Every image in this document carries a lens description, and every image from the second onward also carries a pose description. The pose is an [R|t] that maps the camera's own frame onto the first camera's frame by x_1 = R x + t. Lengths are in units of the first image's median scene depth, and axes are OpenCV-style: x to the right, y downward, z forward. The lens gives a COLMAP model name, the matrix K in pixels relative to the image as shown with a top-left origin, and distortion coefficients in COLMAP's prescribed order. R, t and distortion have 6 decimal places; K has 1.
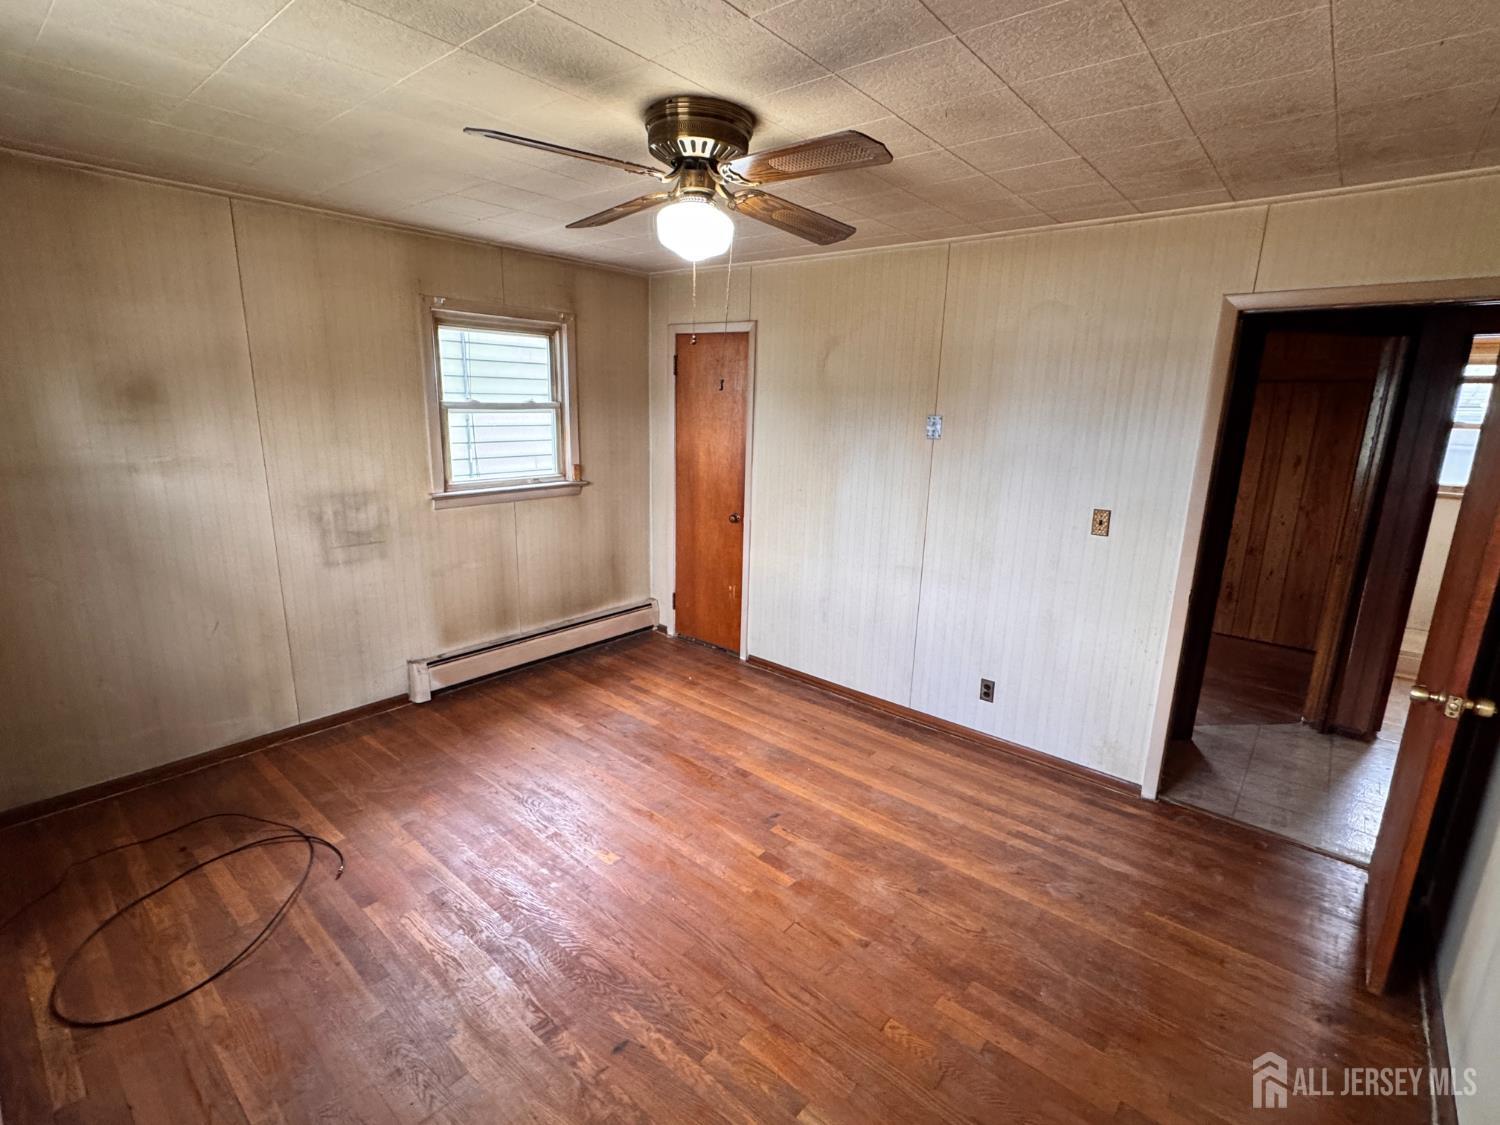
lens RADIAL K [[707.7, 0, 751.7], [0, 707.7, 560.0], [0, 0, 1]] dist [-0.001088, -0.000037]
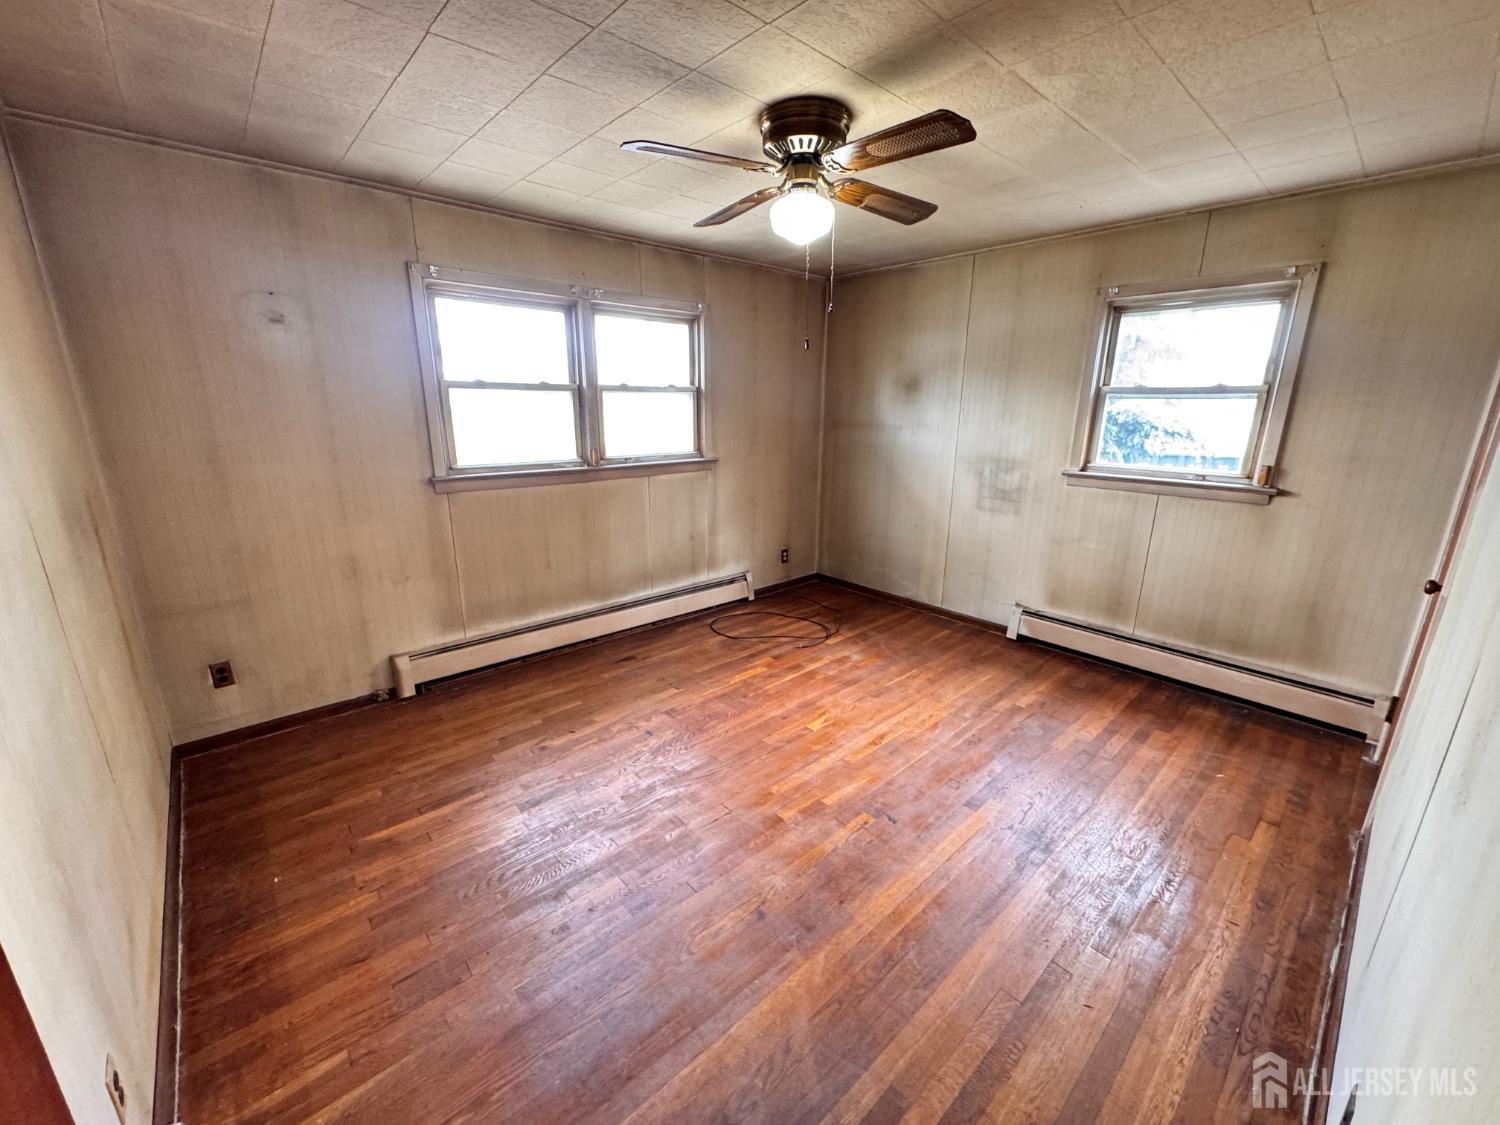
lens RADIAL K [[599.6, 0, 752.8], [0, 599.6, 564.1], [0, 0, 1]] dist [0.000120, -0.000297]
pose [[-0.123956, 0.238915, -0.963096, 0.559988], [-0.237663, 0.935183, 0.262580, -0.085120], [0.963406, 0.261441, -0.059140, 0.606128]]
